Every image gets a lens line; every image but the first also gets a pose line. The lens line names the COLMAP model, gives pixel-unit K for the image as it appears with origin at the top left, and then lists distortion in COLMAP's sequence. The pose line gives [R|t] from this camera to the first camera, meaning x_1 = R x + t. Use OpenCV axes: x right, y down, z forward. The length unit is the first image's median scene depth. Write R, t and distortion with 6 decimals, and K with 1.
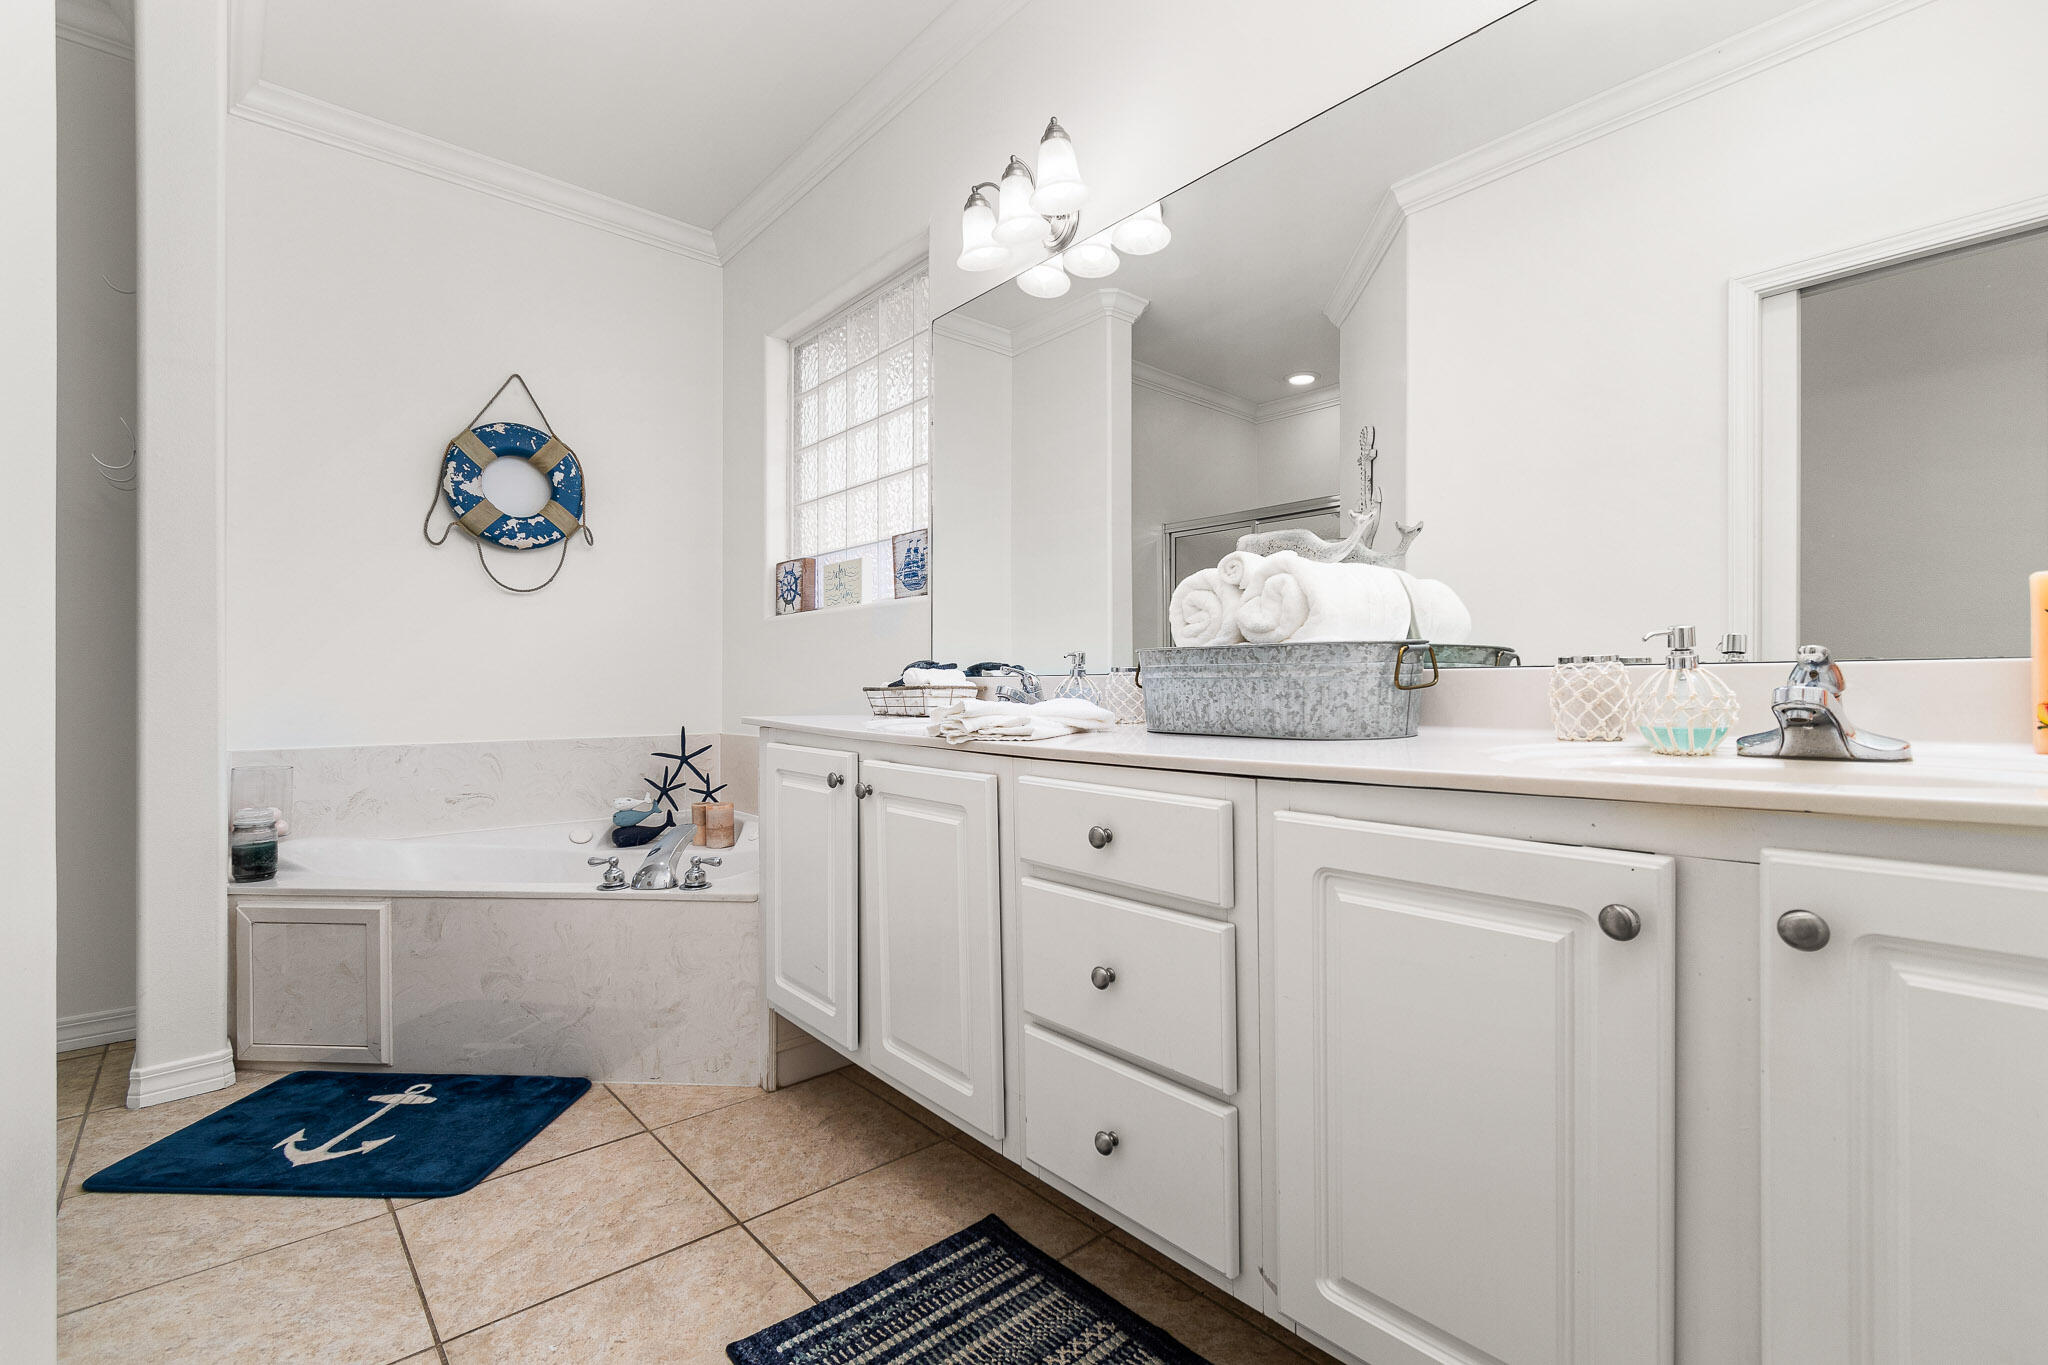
lens RADIAL K [[923.6, 0, 1023.8], [0, 923.6, 685.1], [0, 0, 1]] dist [0.003209, -0.001557]
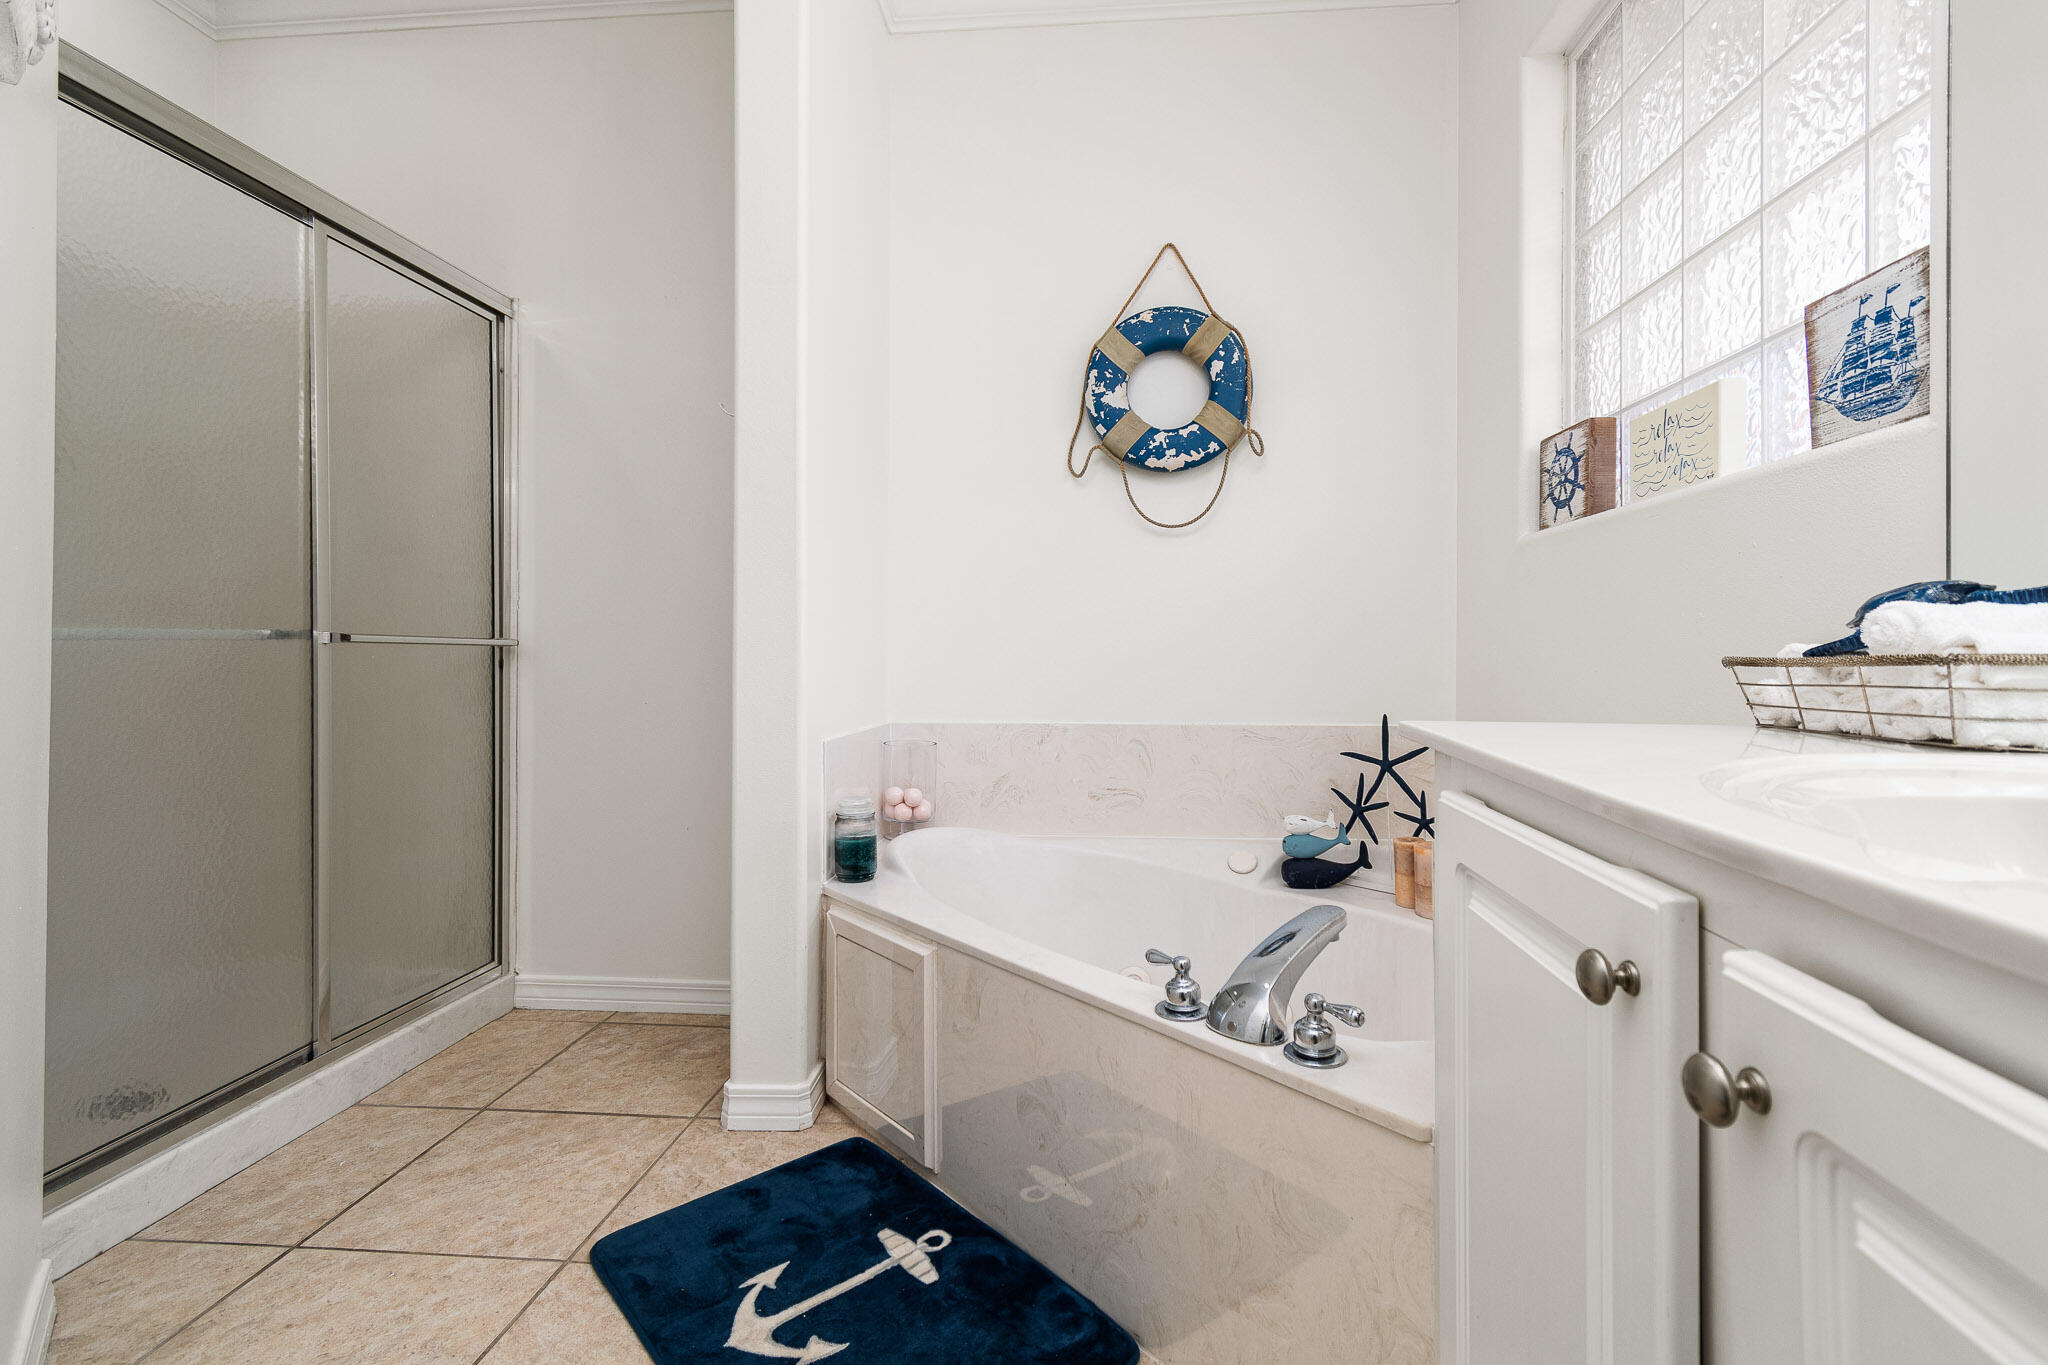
lens RADIAL K [[923.6, 0, 1052.6], [0, 923.6, 650.9], [0, 0, 1]] dist [0.003209, -0.001557]
pose [[0.696682, -0.000235, -0.717380, -0.080308], [0.000392, 1.000000, 0.000053, -0.000372], [0.717380, -0.000318, 0.696682, 0.462142]]
